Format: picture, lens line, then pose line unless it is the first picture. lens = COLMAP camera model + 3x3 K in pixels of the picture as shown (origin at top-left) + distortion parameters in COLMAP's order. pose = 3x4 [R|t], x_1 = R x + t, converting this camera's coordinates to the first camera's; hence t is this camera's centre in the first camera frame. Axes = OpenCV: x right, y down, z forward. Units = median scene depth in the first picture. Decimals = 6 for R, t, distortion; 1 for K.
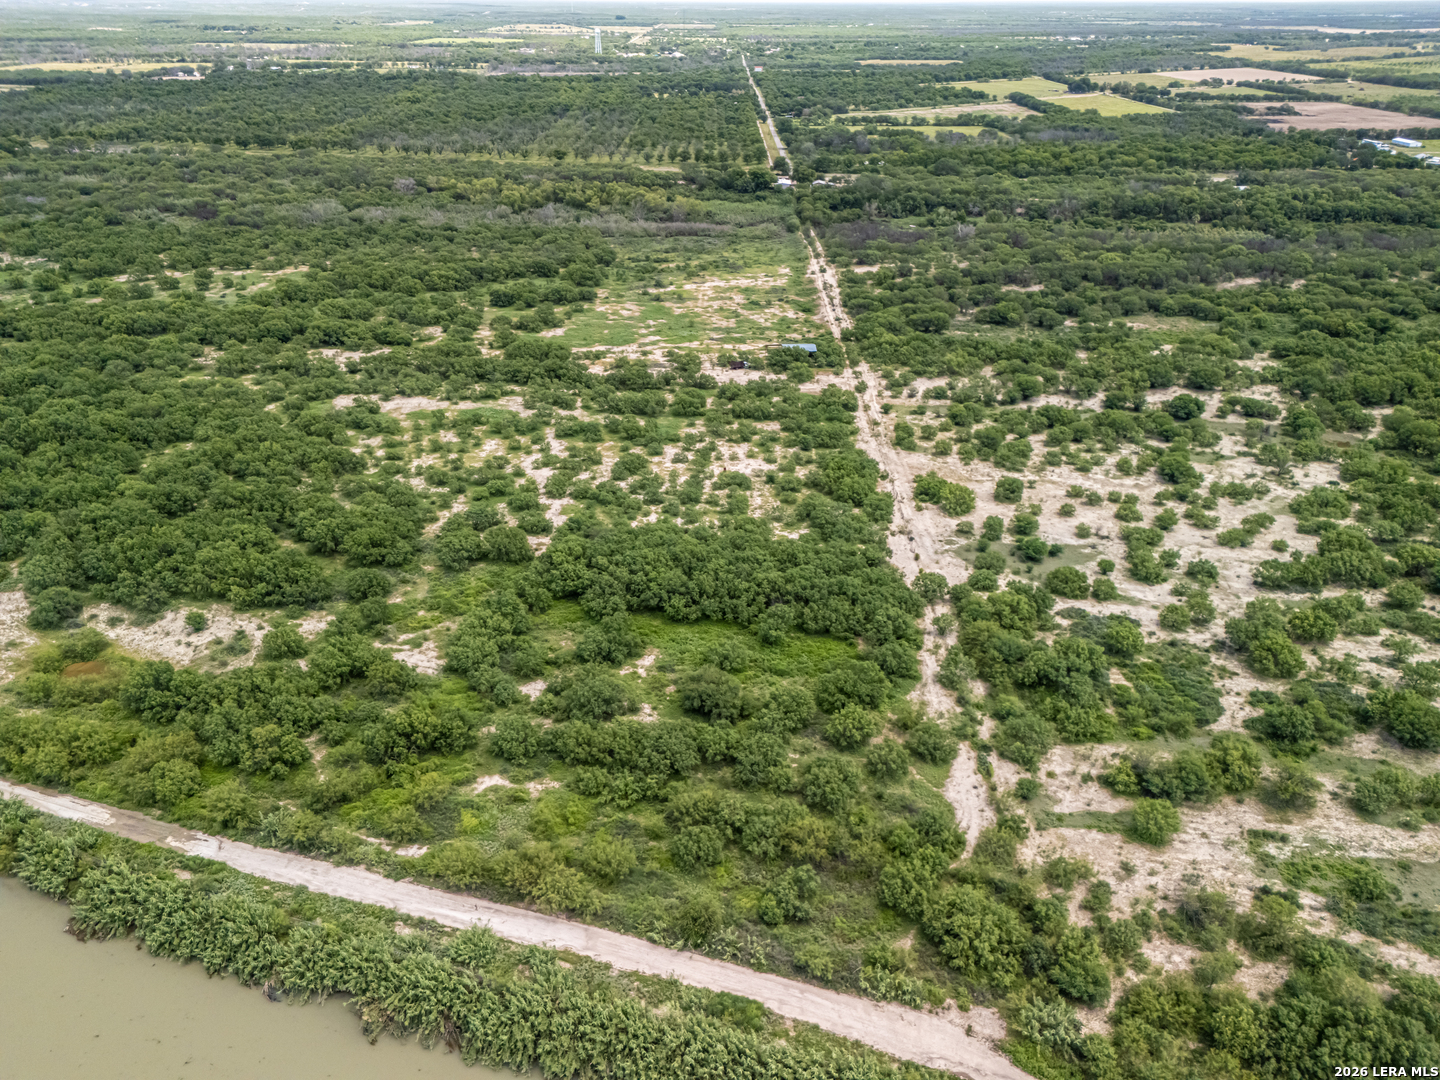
lens RADIAL K [[1069.1, 0, 718.1], [0, 1069.1, 525.1], [0, 0, 1]] dist [0.082996, -0.078984]
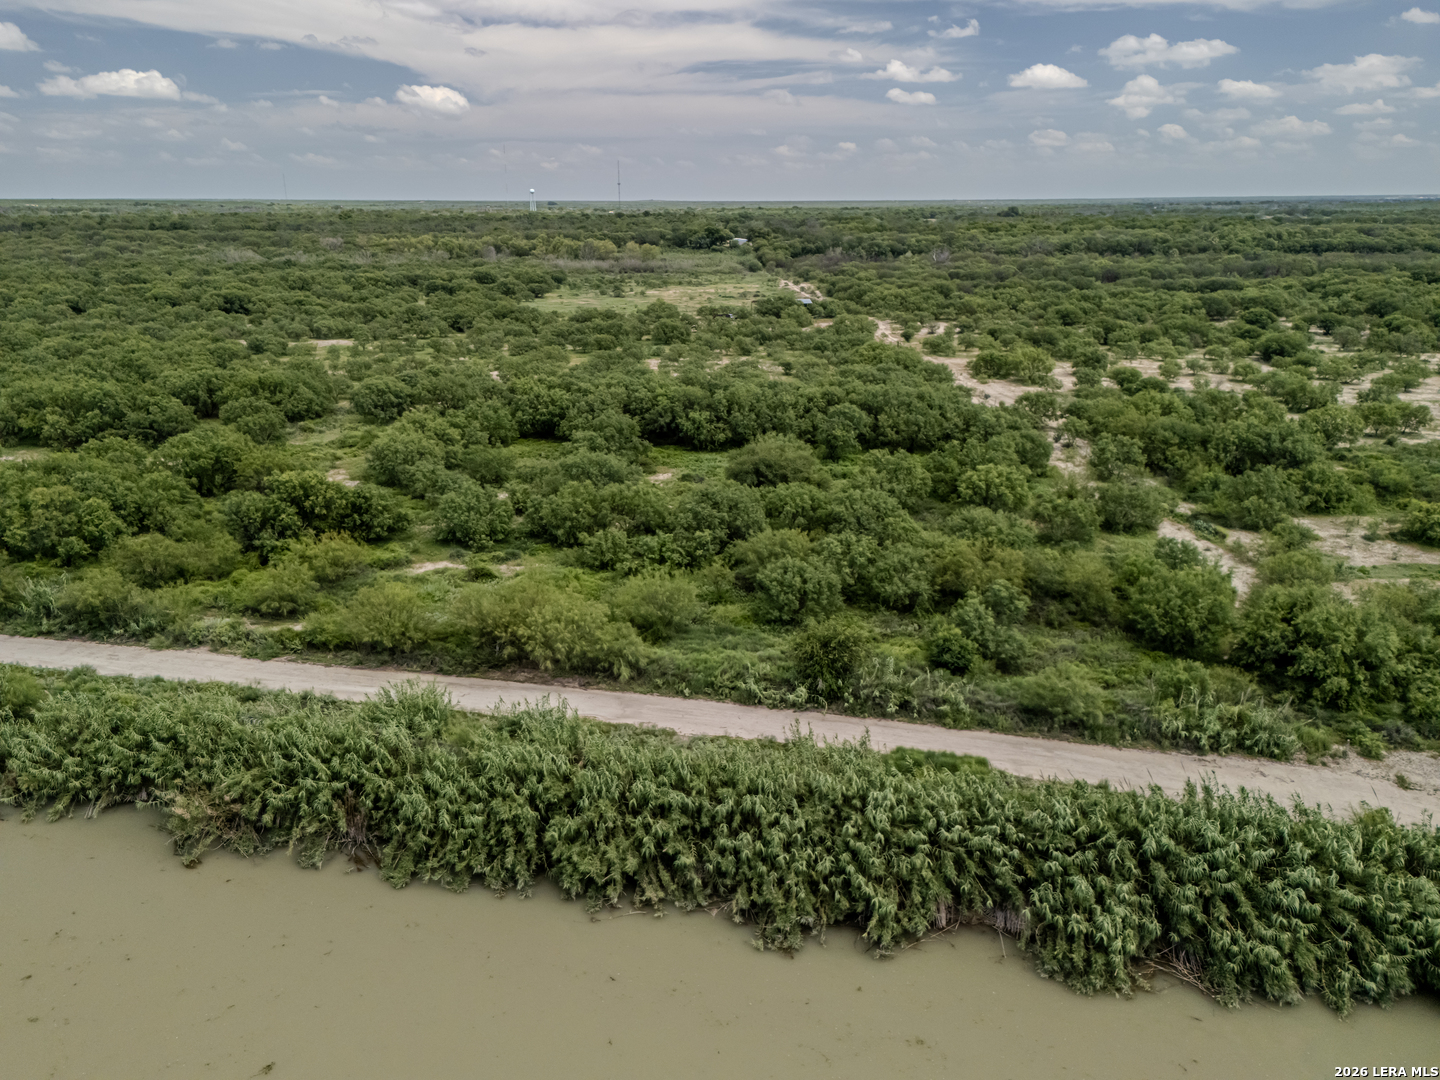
lens RADIAL K [[1069.1, 0, 719.7], [0, 1069.1, 535.4], [0, 0, 1]] dist [0.082996, -0.078984]
pose [[0.997553, -0.022996, 0.066031, -0.089479], [0.033332, 0.986559, -0.159968, 0.324634], [-0.061465, 0.161778, 0.984911, 0.384349]]
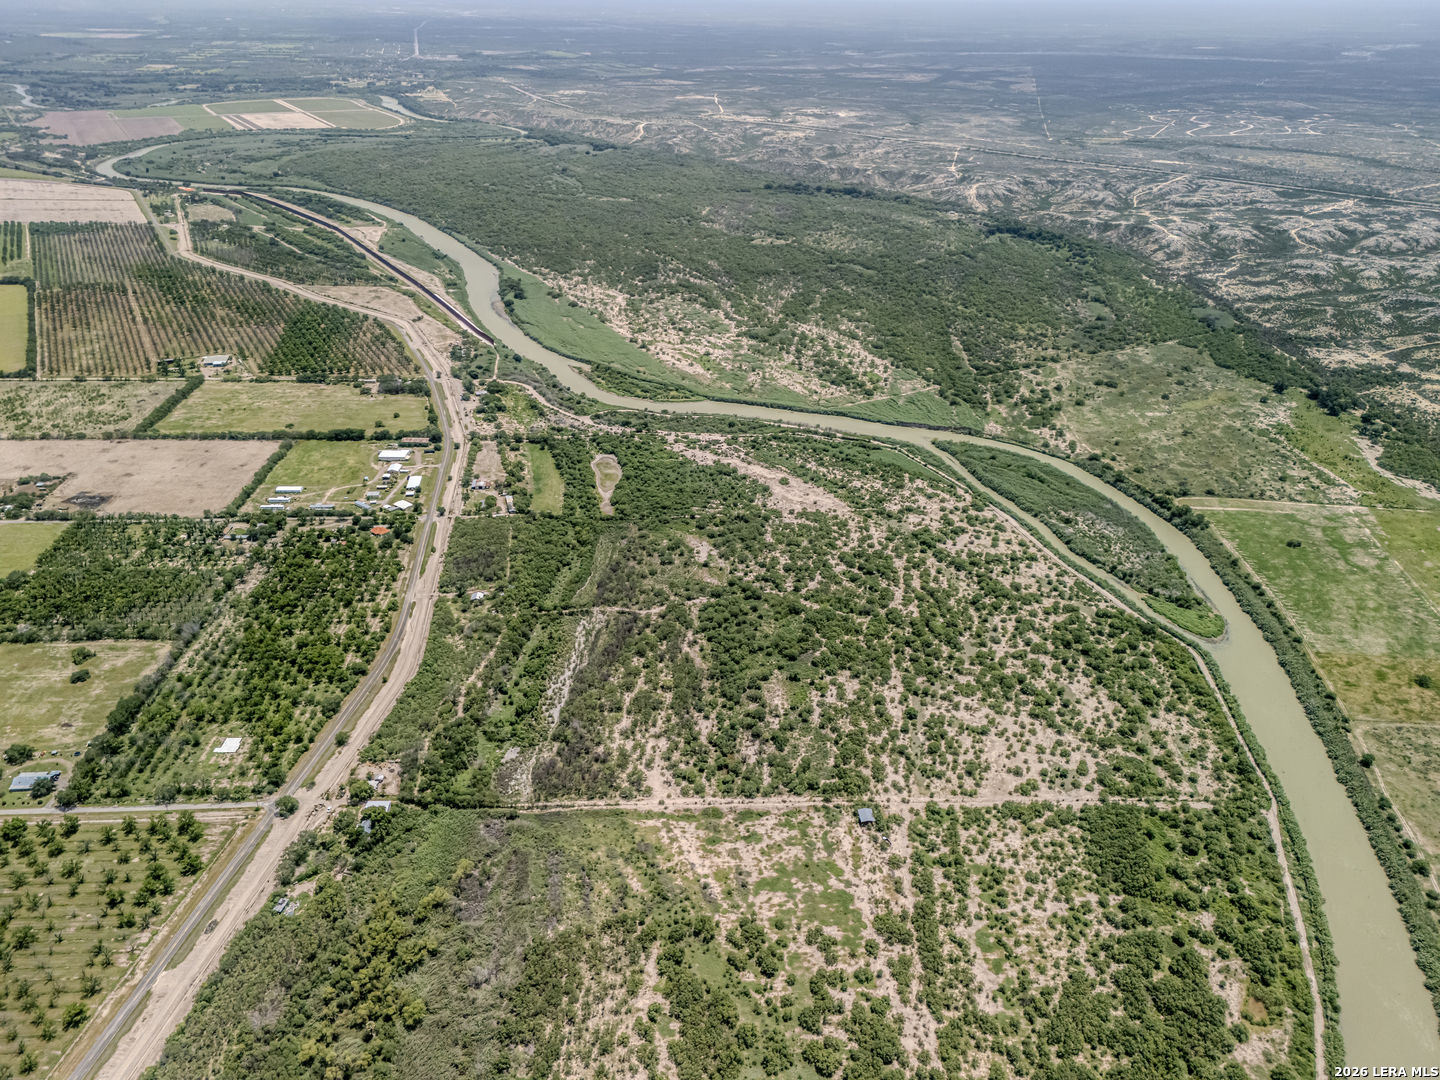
lens RADIAL K [[1069.1, 0, 719.8], [0, 1069.1, 538.7], [0, 0, 1]] dist [0.082996, -0.078984]
pose [[-0.043146, -0.471596, 0.880758, -2.859644], [0.427548, 0.788059, 0.442905, -3.164484], [-0.902962, 0.395676, 0.167629, 1.512034]]
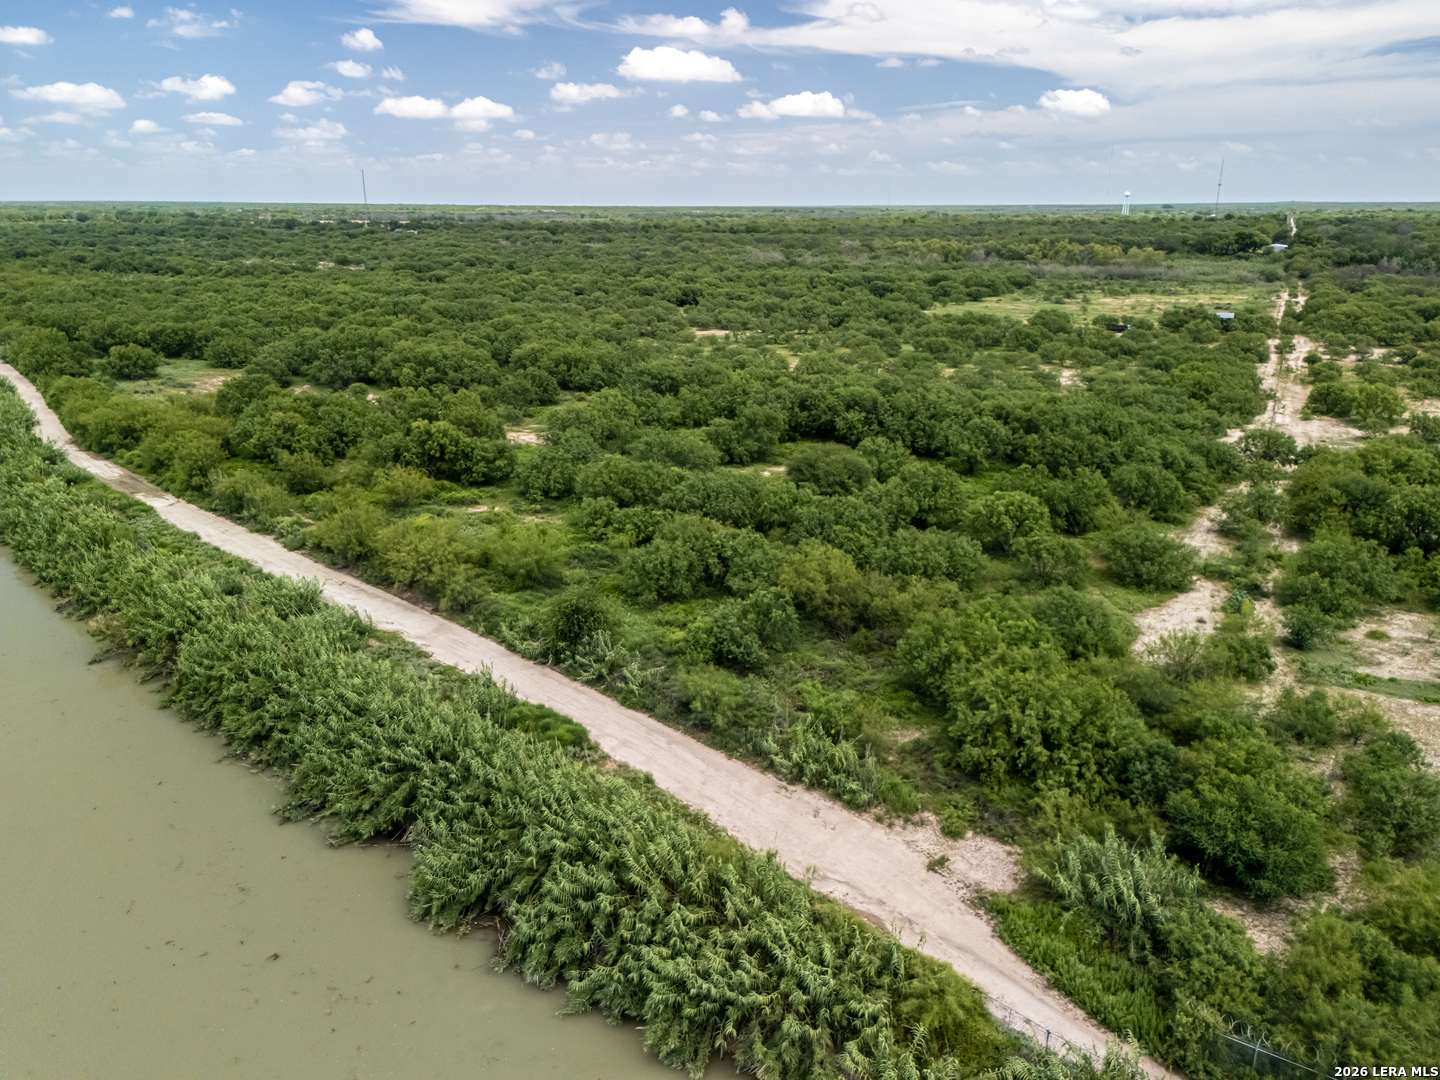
lens RADIAL K [[1069.1, 0, 720.5], [0, 1069.1, 524.3], [0, 0, 1]] dist [0.082996, -0.078984]
pose [[0.891285, 0.127879, -0.435039, 0.251487], [-0.201892, 0.970980, -0.128208, 0.310657], [0.406019, 0.202101, 0.891237, 0.412740]]
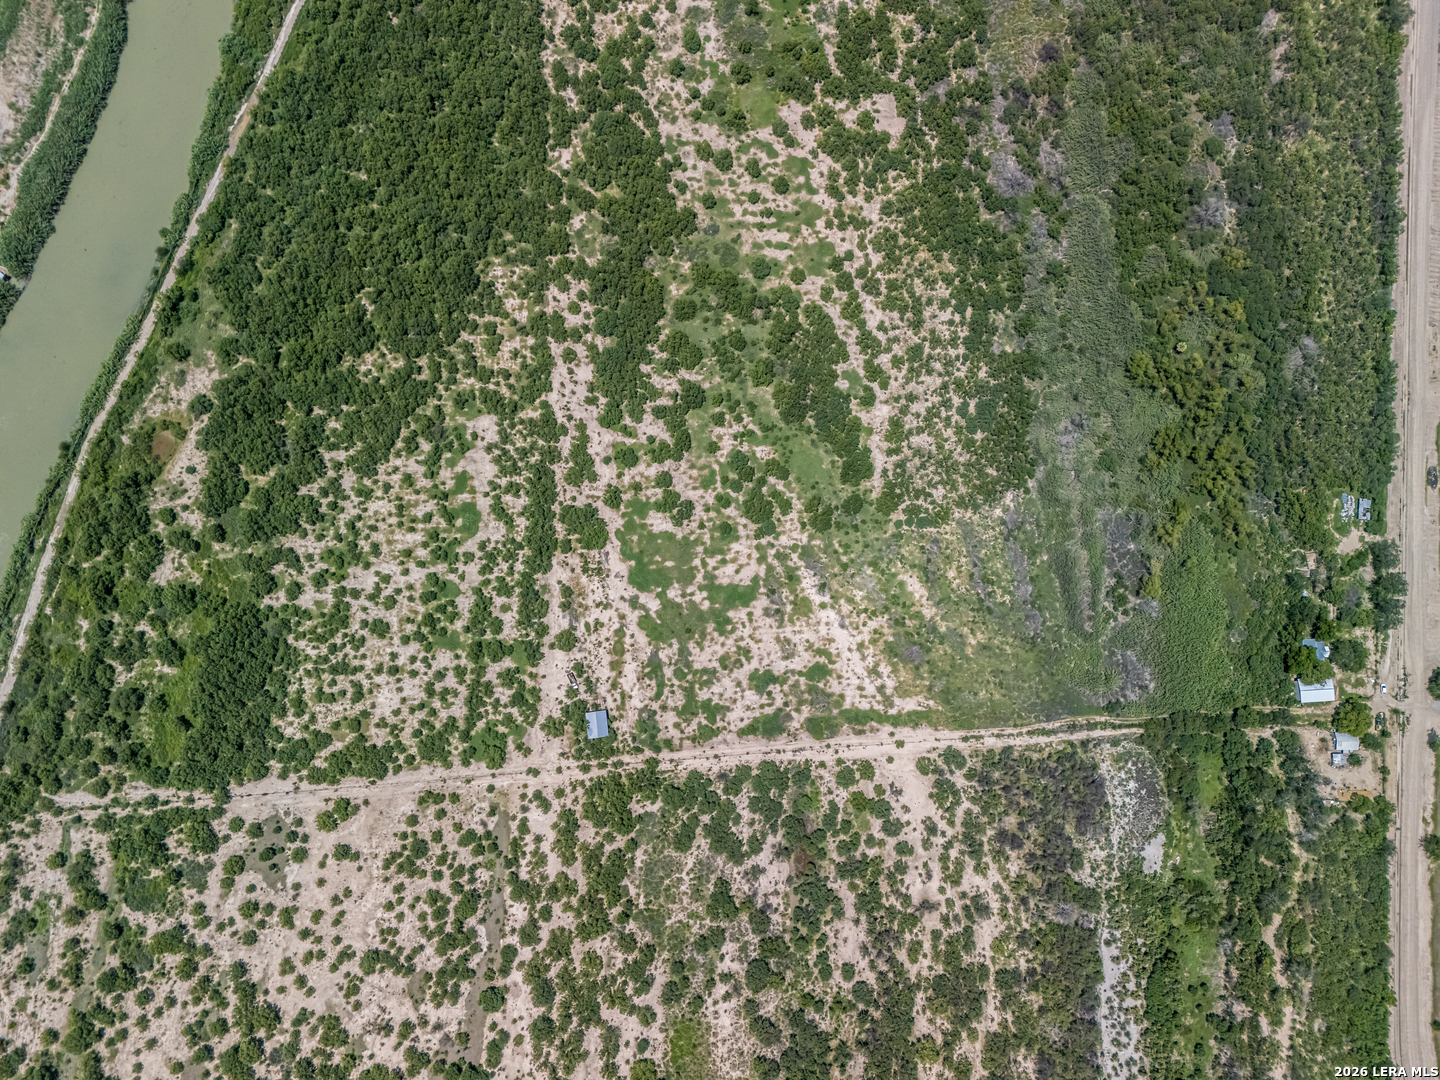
lens RADIAL K [[1069.1, 0, 718.7], [0, 1069.1, 563.9], [0, 0, 1]] dist [0.082996, -0.078984]
pose [[0.085584, 0.986693, -0.138246, 0.157433], [-0.457234, 0.162177, 0.874435, -2.918540], [0.885219, -0.011627, 0.465029, 1.117416]]
